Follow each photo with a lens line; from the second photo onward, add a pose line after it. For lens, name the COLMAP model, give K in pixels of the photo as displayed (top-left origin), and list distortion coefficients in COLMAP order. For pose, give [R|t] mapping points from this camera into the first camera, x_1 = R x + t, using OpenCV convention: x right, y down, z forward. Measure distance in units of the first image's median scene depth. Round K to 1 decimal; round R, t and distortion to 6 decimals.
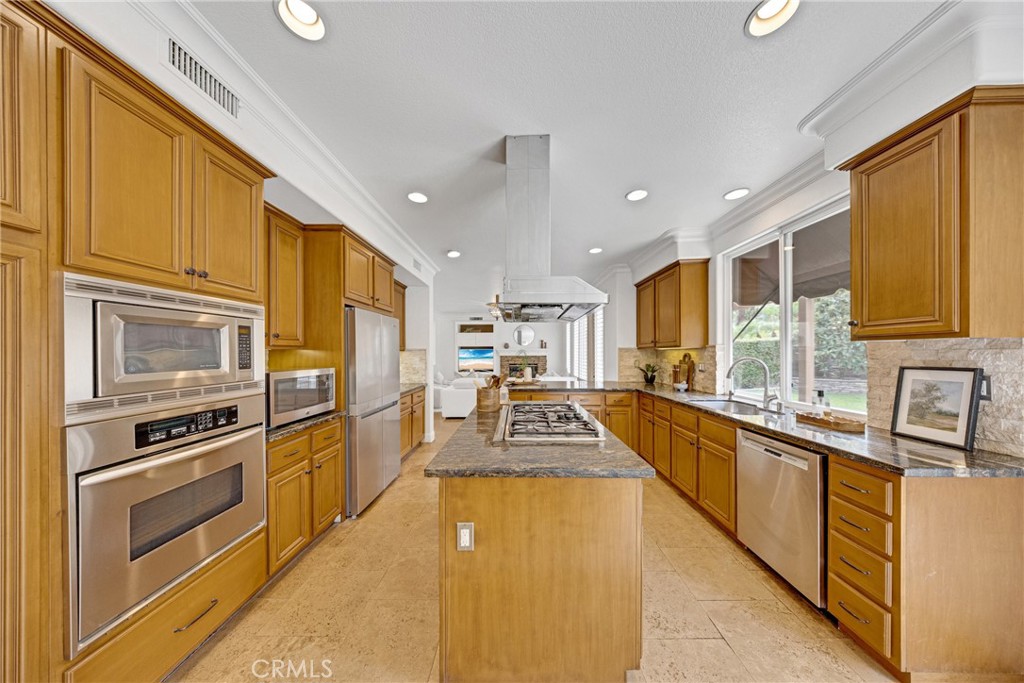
lens RADIAL K [[302.5, 0, 512.5], [0, 302.5, 344.0], [0, 0, 1]] dist [-0.001430, -0.000085]
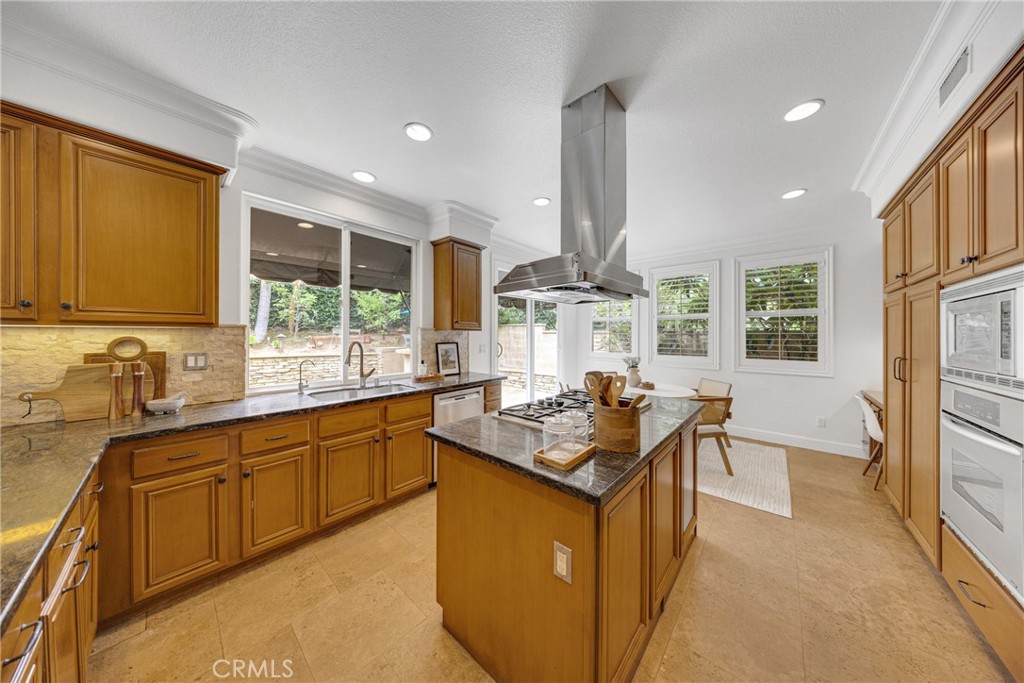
lens RADIAL K [[302.5, 0, 511.3], [0, 302.5, 335.2], [0, 0, 1]] dist [-0.001430, -0.000085]
pose [[-0.767295, 0.005378, 0.641272, -0.391399], [0.001740, 0.999979, -0.006304, 0.039089], [-0.641292, -0.003721, -0.767288, 2.345633]]
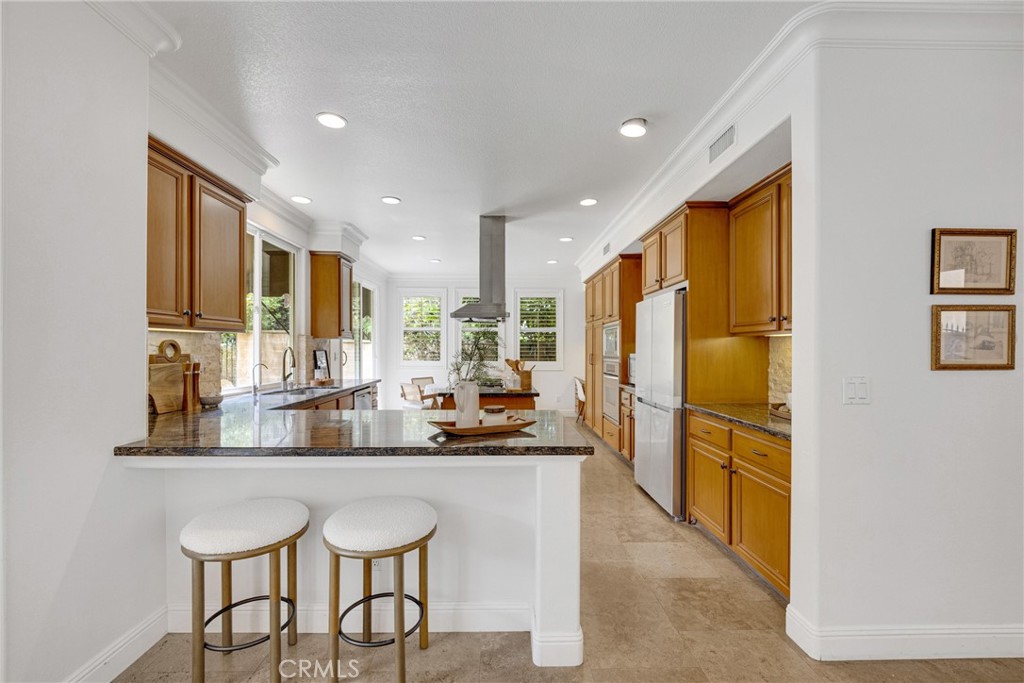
lens RADIAL K [[421.2, 0, 509.7], [0, 421.2, 349.9], [0, 0, 1]] dist [0.000048, -0.000030]
pose [[-0.998660, 0.007057, -0.051271, -0.024076], [0.006972, 0.999974, 0.001847, 0.069513], [0.051283, 0.001487, -0.998683, 3.638900]]
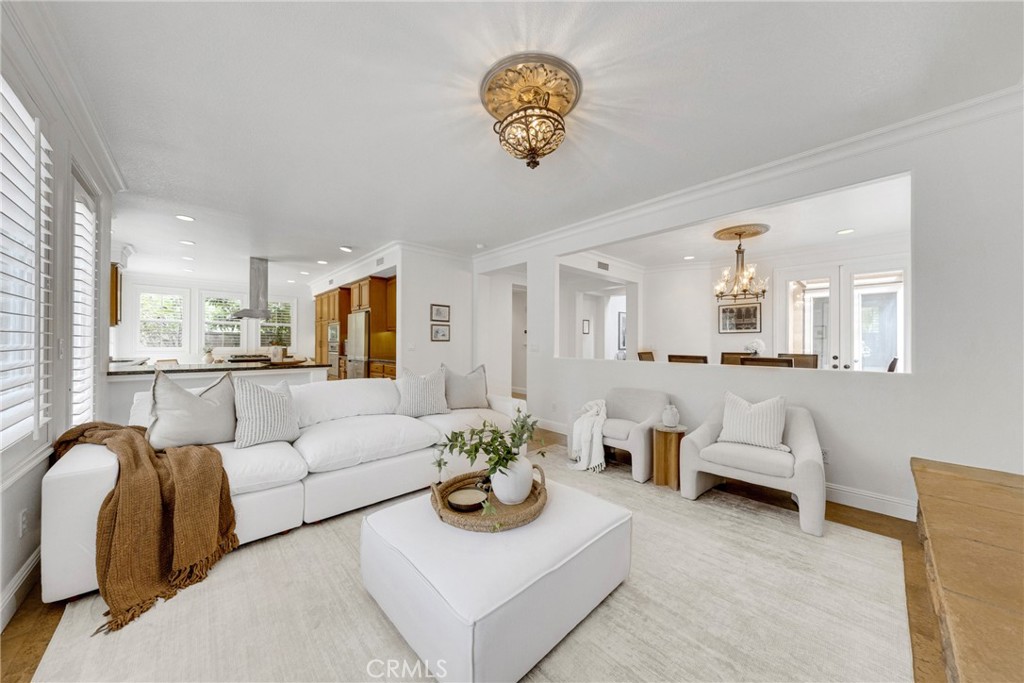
lens RADIAL K [[344.6, 0, 512.0], [0, 344.6, 343.1], [0, 0, 1]] dist [-0.000533, -0.000025]
pose [[-0.712209, 0.004261, -0.701955, 0.449496], [0.001858, 0.999990, 0.004185, 0.118876], [0.701965, 0.001677, -0.712209, 5.057752]]
